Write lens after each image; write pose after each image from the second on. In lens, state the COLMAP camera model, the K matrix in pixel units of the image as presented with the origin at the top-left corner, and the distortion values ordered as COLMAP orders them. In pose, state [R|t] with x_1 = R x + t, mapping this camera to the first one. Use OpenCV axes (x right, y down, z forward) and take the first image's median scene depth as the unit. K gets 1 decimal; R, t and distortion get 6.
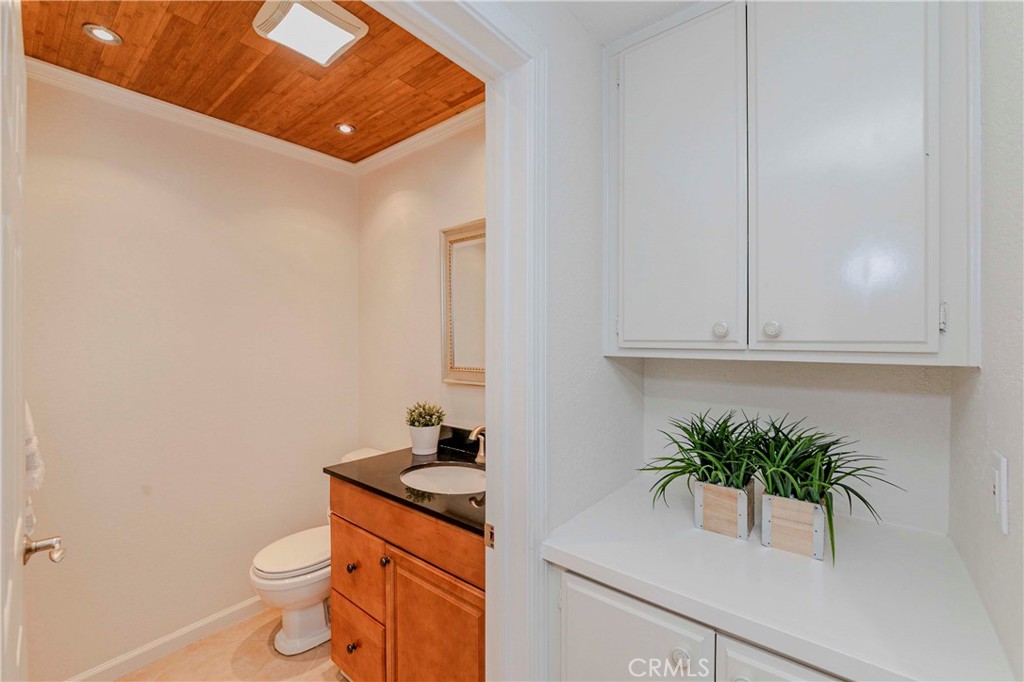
lens RADIAL K [[398.2, 0, 516.8], [0, 398.2, 339.2], [0, 0, 1]] dist [-0.017367, 0.001039]
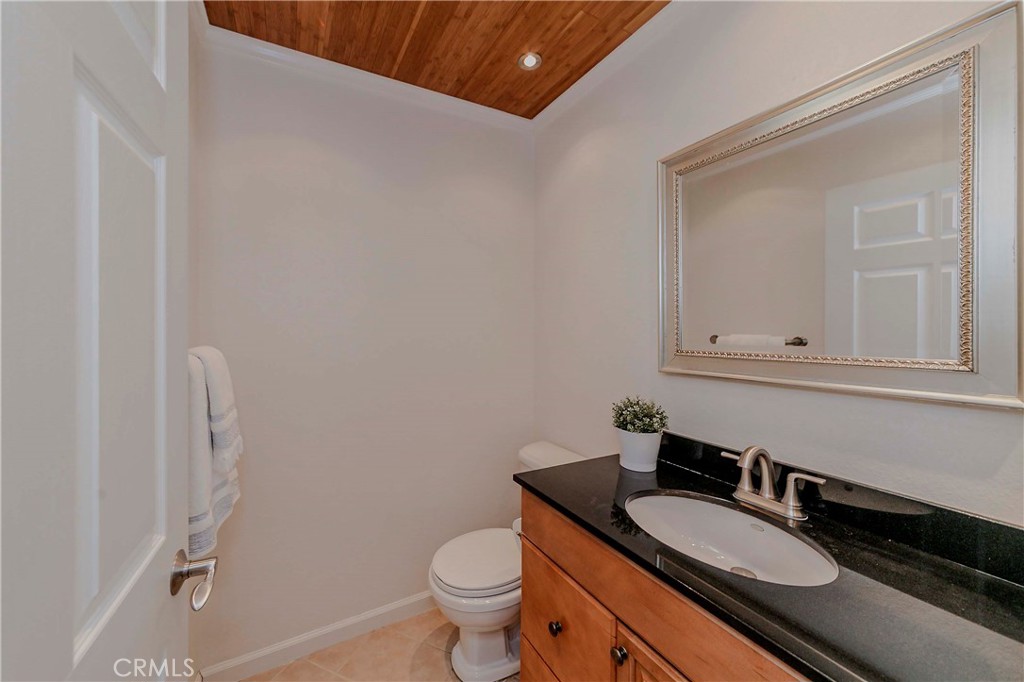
lens RADIAL K [[374.8, 0, 510.0], [0, 374.8, 331.1], [0, 0, 1]] dist [-0.010951, 0.000863]
pose [[0.931606, 0.011002, -0.363302, -0.205389], [-0.007663, 0.999914, 0.010629, 0.031691], [0.363388, -0.007119, 0.931611, 0.280854]]
